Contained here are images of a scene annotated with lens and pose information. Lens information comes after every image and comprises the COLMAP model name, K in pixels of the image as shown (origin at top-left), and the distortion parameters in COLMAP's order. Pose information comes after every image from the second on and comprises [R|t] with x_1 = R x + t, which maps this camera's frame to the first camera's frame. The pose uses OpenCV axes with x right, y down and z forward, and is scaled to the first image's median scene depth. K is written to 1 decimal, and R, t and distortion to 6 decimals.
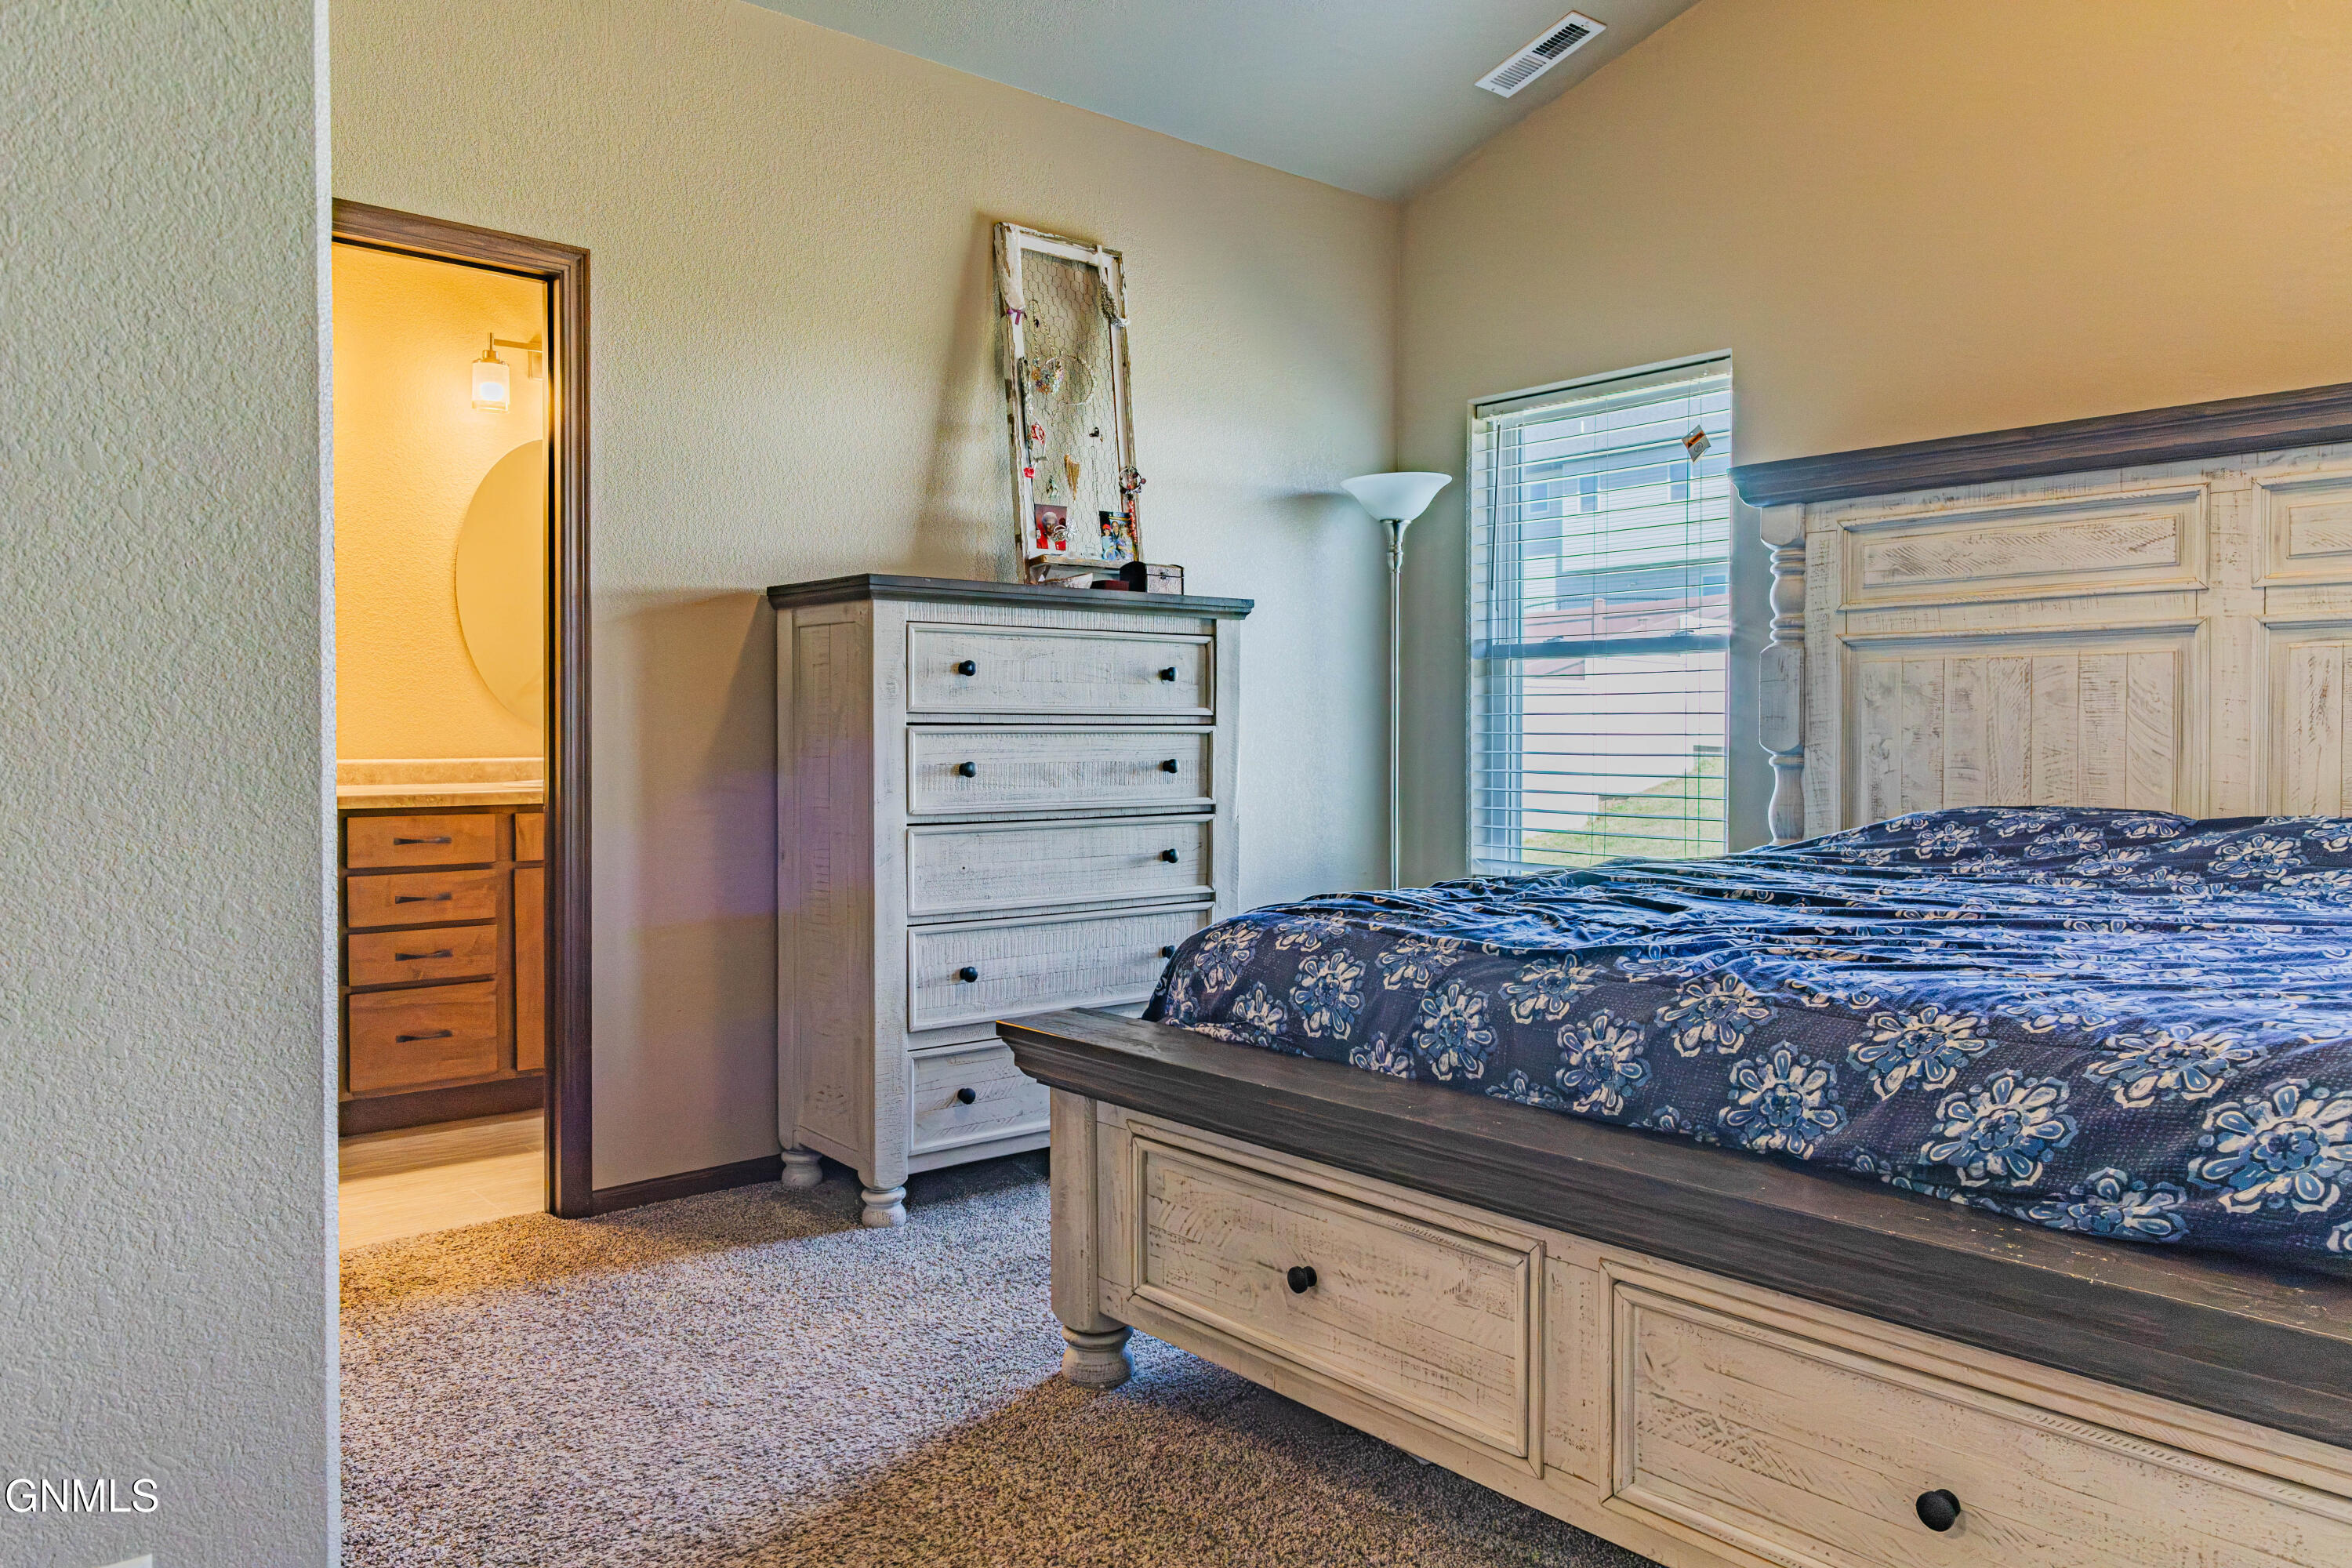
lens RADIAL K [[1587.5, 0, 1170.6], [0, 1587.5, 766.5], [0, 0, 1]] dist [0.019609, -0.012193]
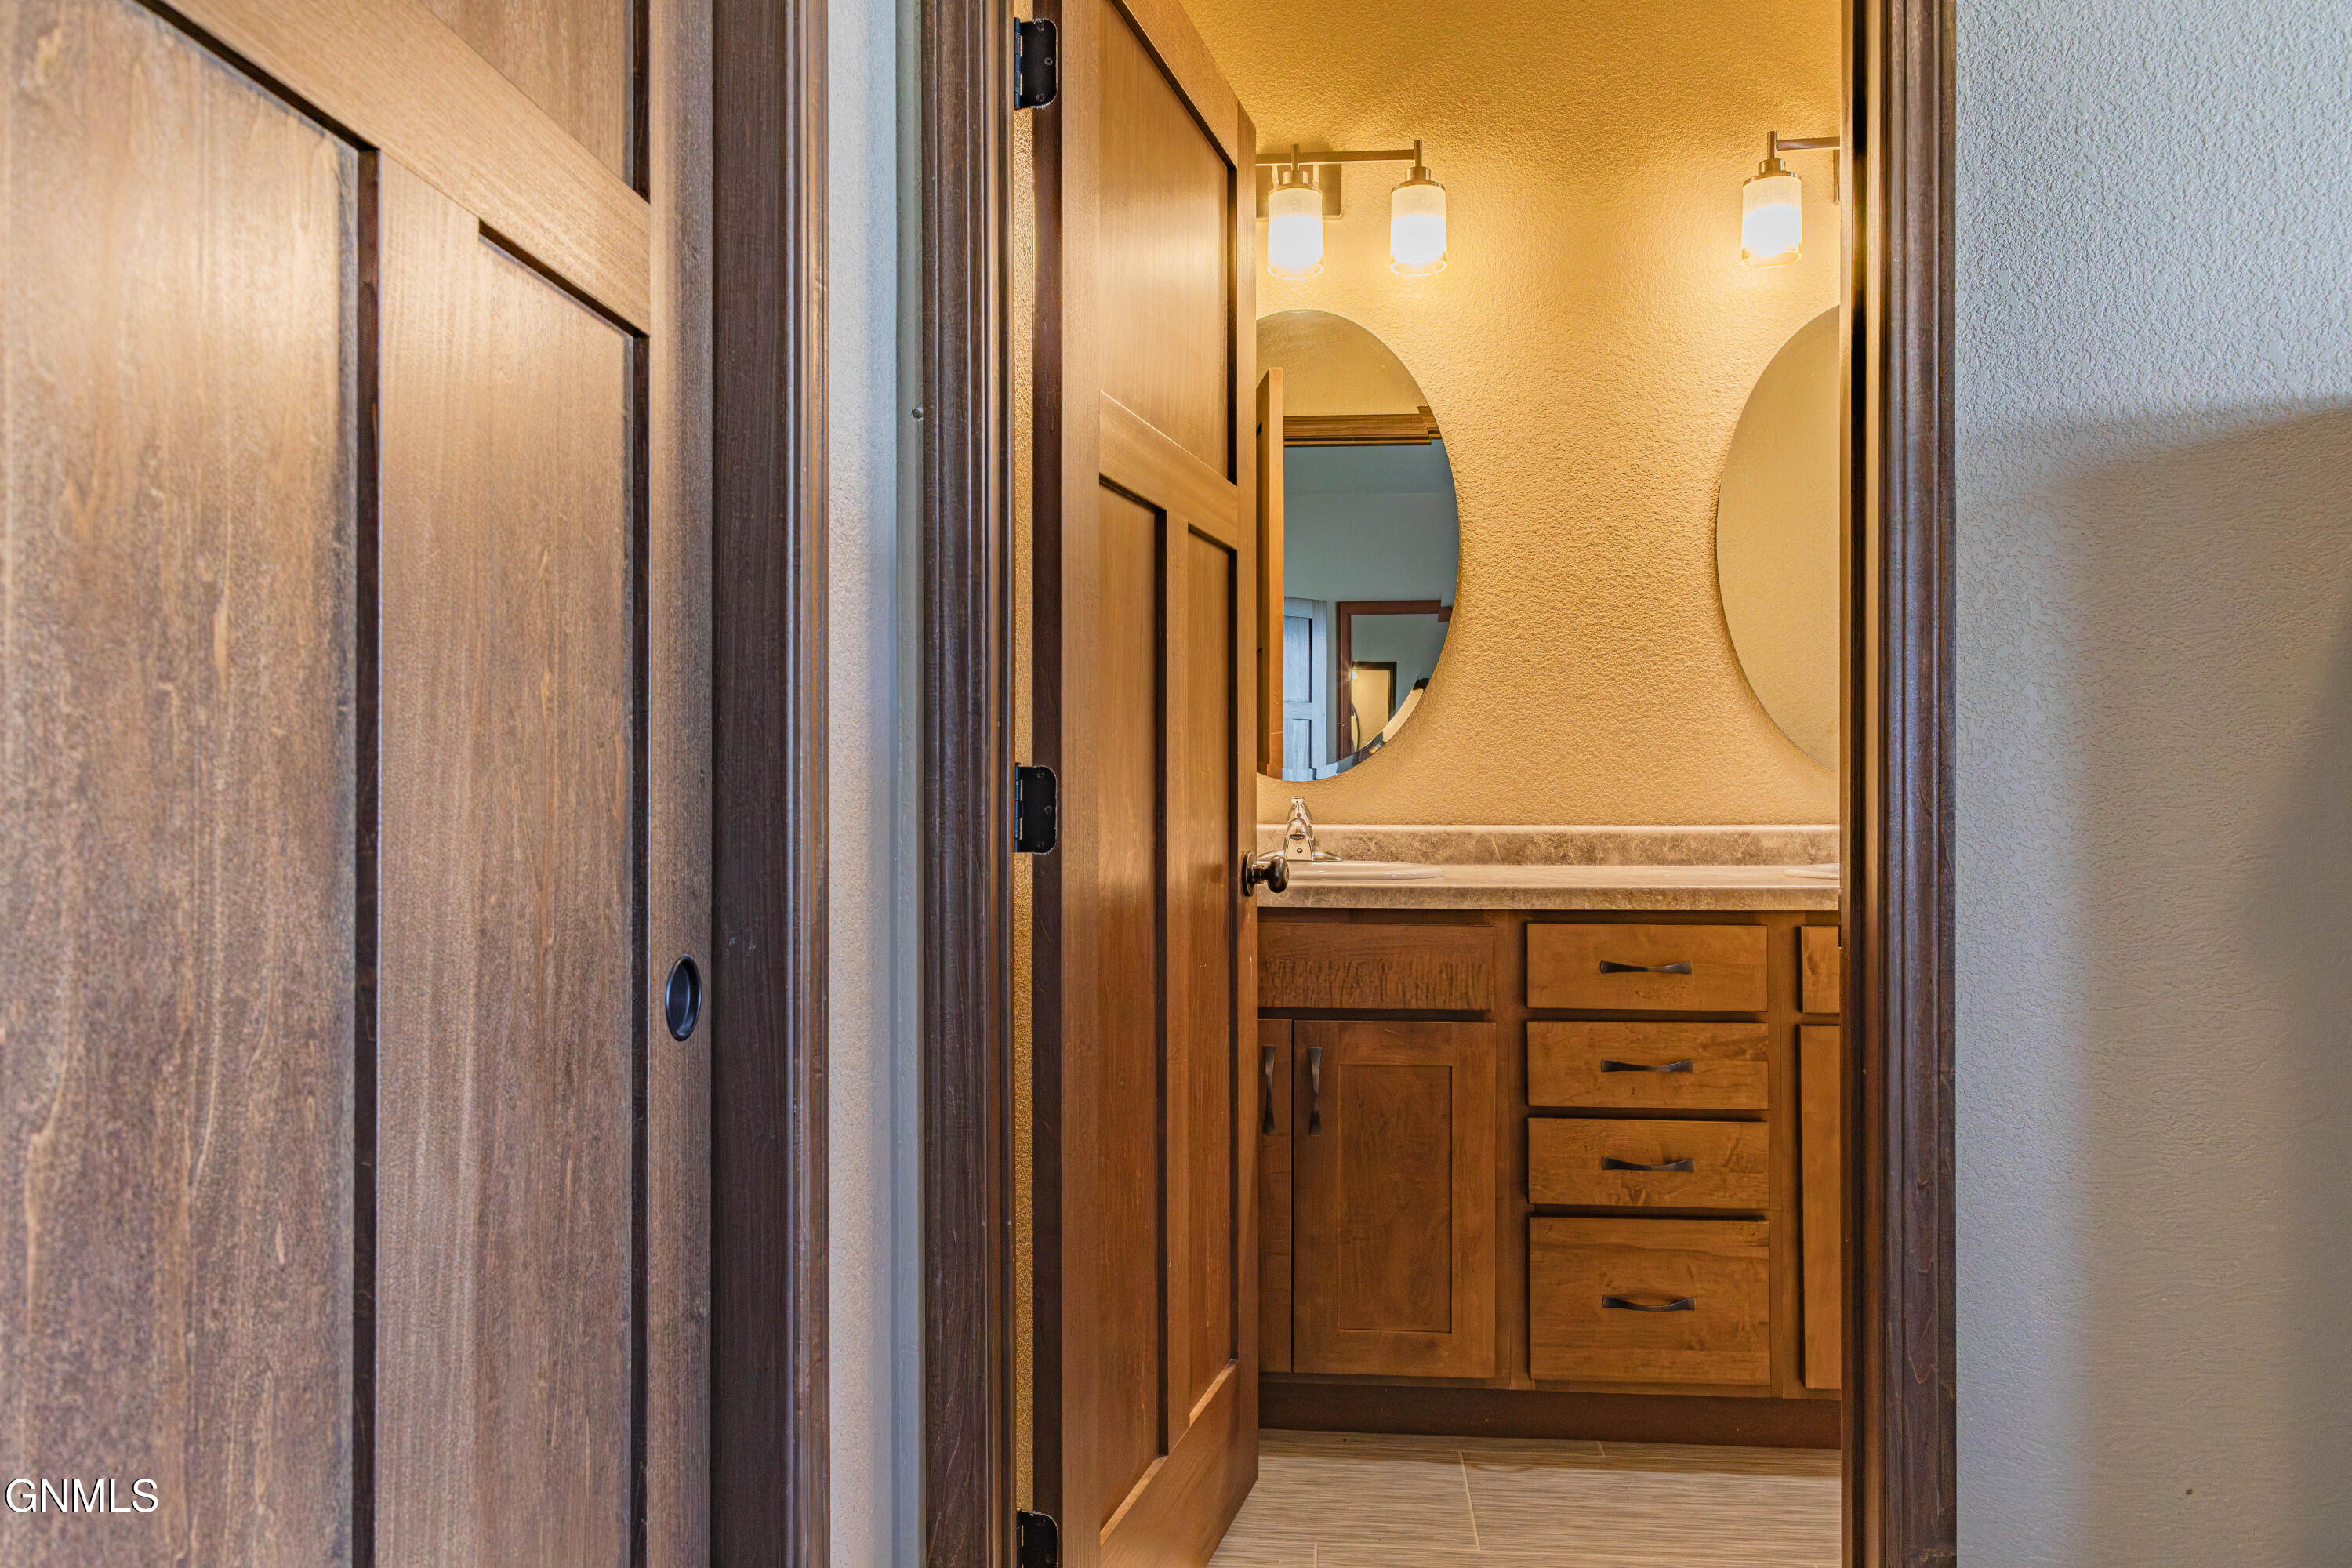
lens RADIAL K [[1587.5, 0, 1229.4], [0, 1587.5, 771.0], [0, 0, 1]] dist [0.019609, -0.012193]
pose [[0.724560, -0.010096, -0.689137, -0.173556], [-0.012605, 0.999531, -0.027896, -0.007512], [0.689096, 0.028899, 0.724094, 0.462019]]
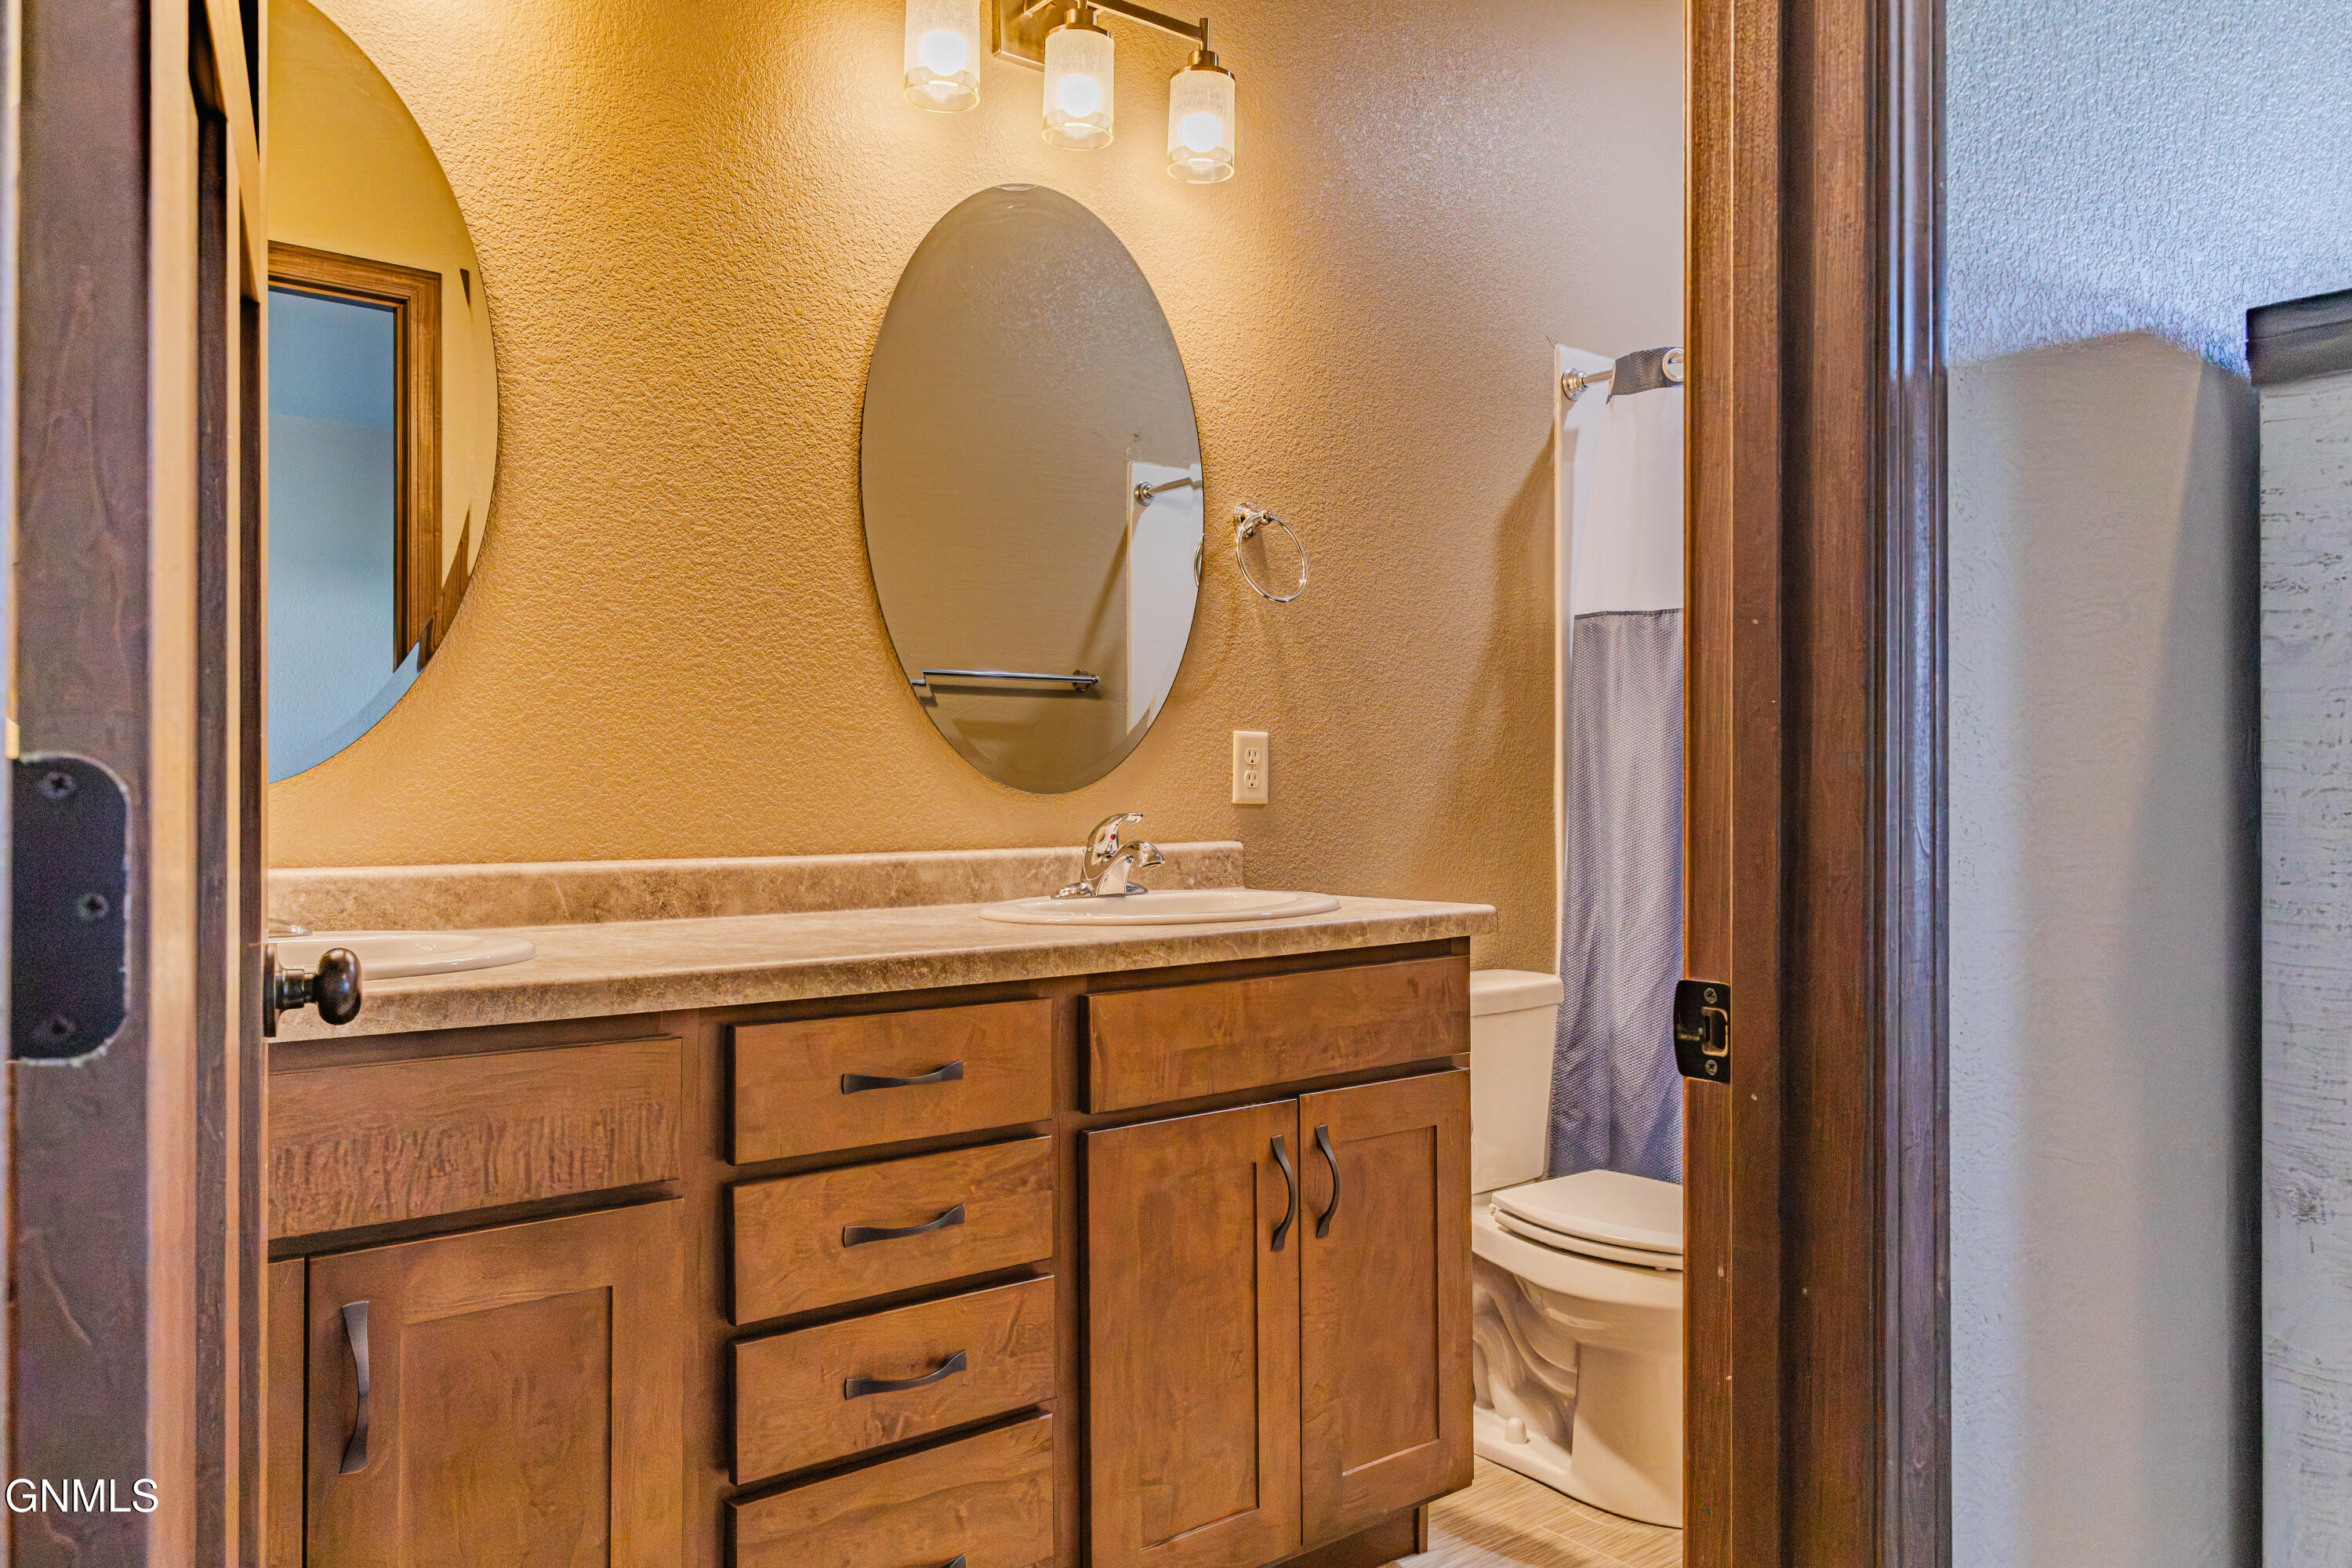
lens RADIAL K [[1587.5, 0, 1124.5], [0, 1587.5, 794.8], [0, 0, 1]] dist [0.019609, -0.012193]
pose [[0.999533, -0.003048, -0.030400, -0.399068], [0.002403, 0.999771, -0.021243, -0.013736], [0.030458, 0.021160, 0.999312, 0.606078]]
